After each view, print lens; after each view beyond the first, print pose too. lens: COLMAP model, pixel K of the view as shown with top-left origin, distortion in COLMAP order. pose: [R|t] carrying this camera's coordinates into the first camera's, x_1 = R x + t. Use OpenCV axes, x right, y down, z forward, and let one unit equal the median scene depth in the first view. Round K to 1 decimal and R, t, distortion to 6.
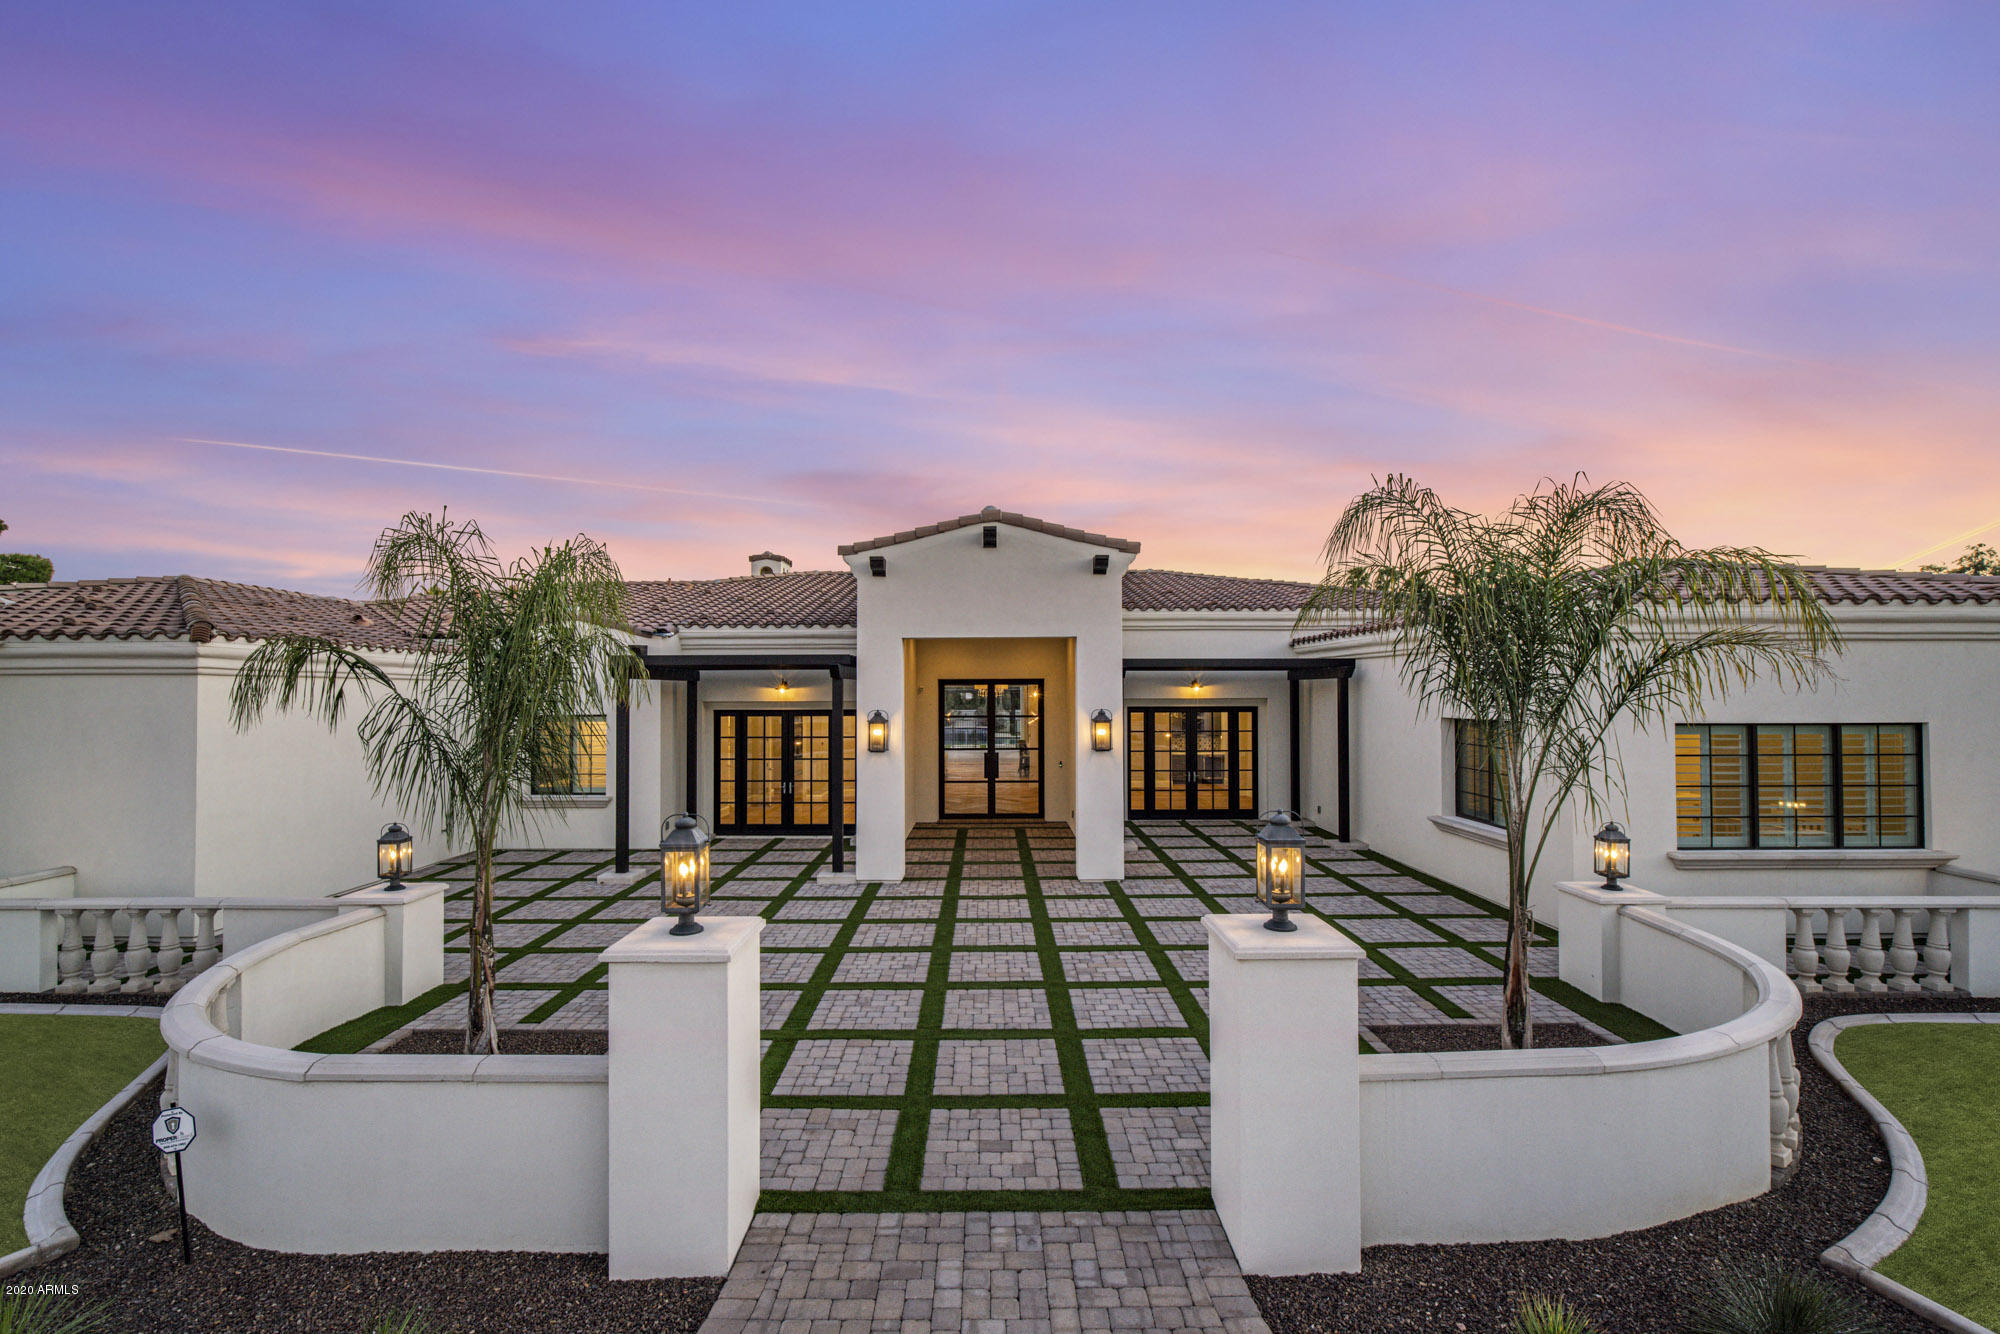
lens RADIAL K [[882.8, 0, 1000.0], [0, 882.8, 667.0], [0, 0, 1]] dist [-0.056549, 0.000420]
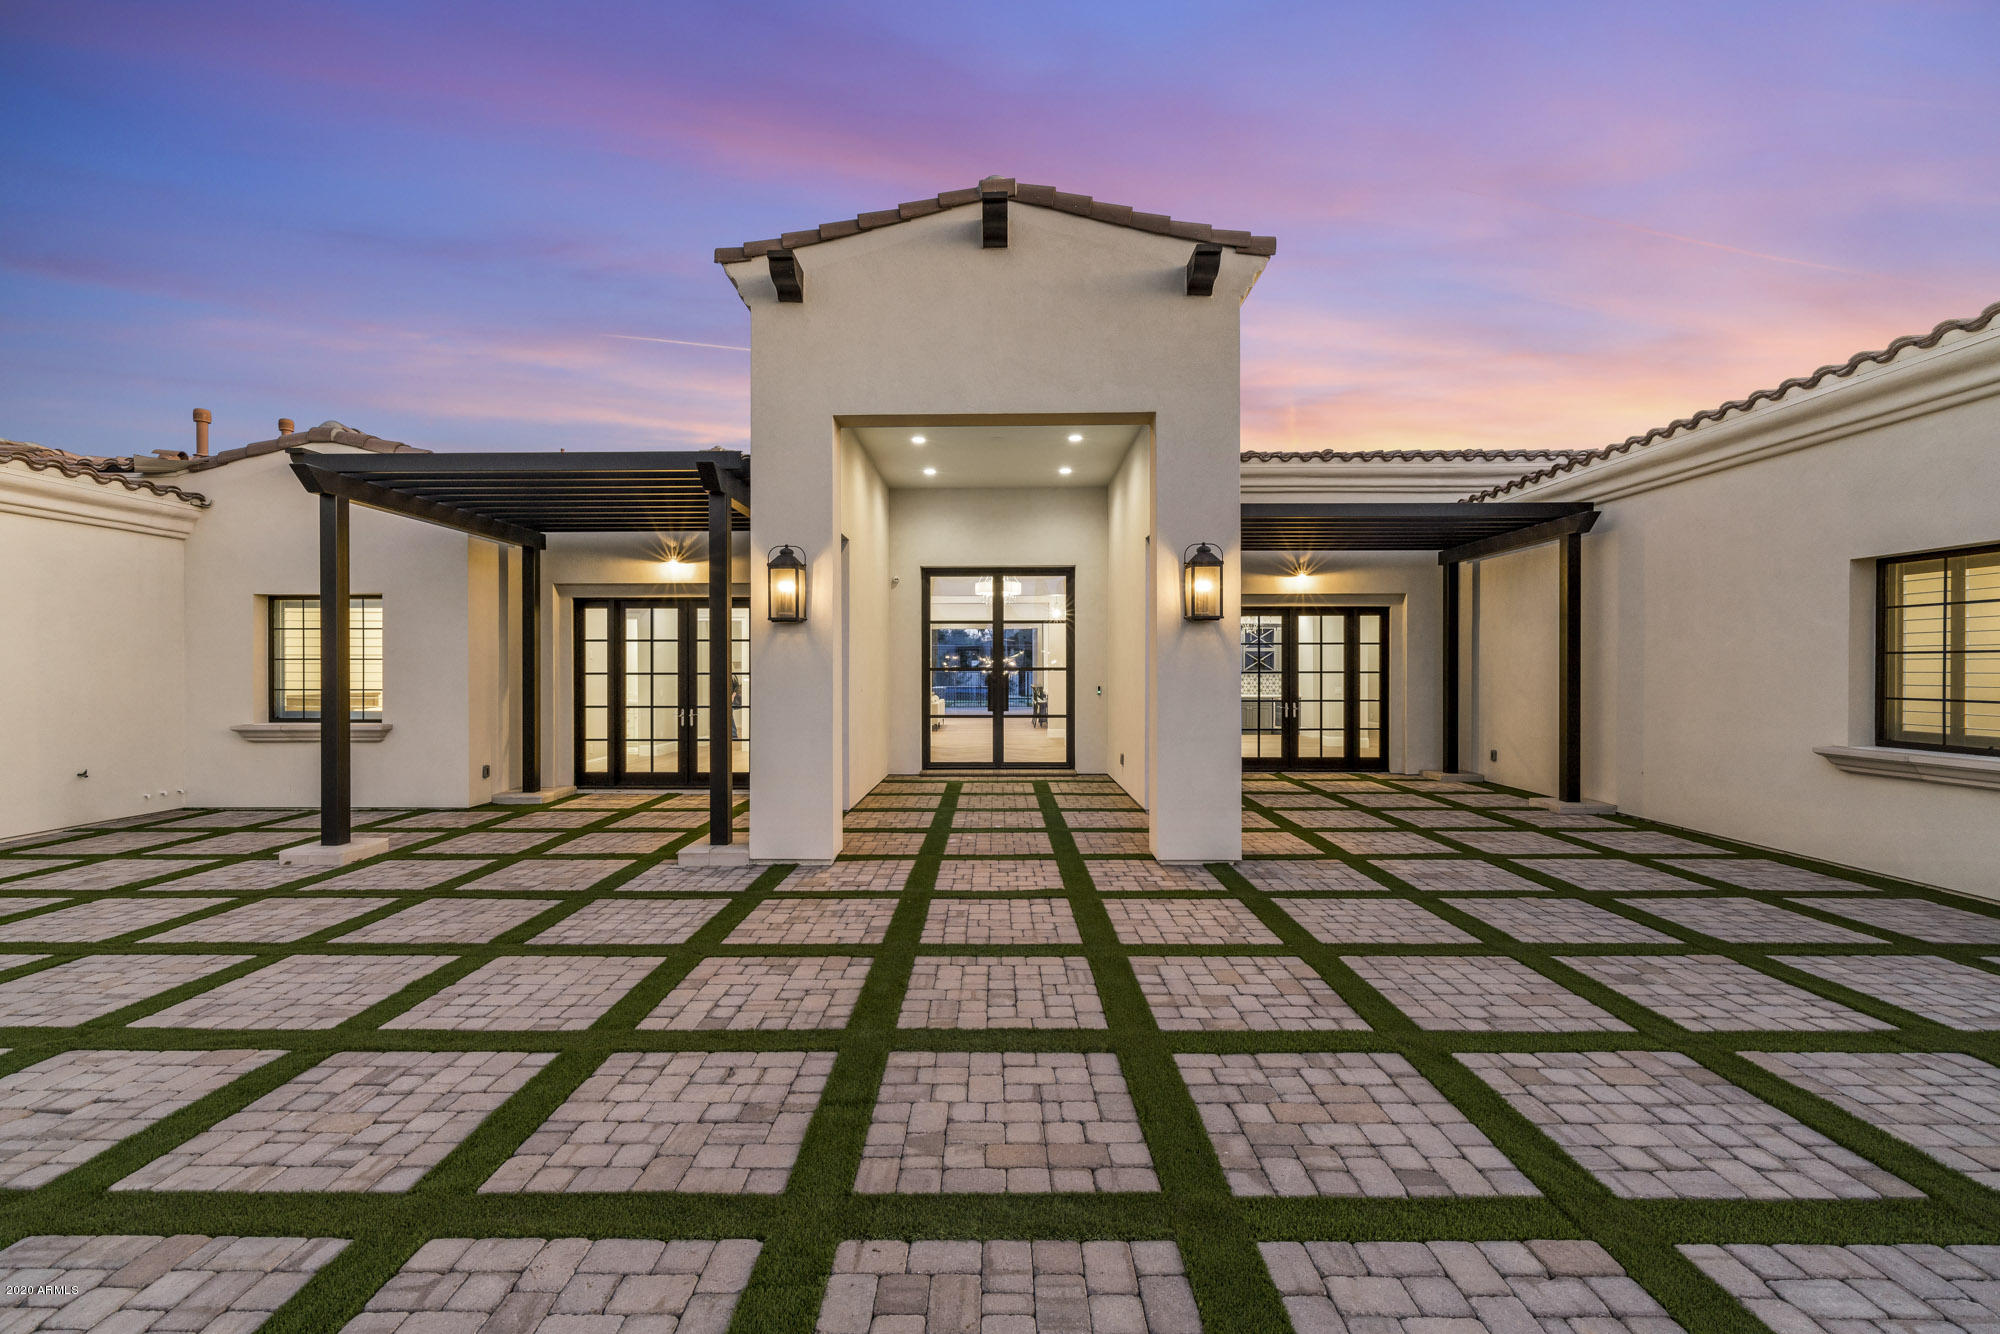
lens RADIAL K [[854.0, 0, 987.4], [0, 854.0, 669.3], [0, 0, 1]] dist [-0.013472, 0.001178]
pose [[0.999723, 0.000973, -0.023532, -0.003245], [-0.000453, 0.999756, 0.022077, 0.112337], [0.023547, -0.022060, 0.999479, 0.474082]]
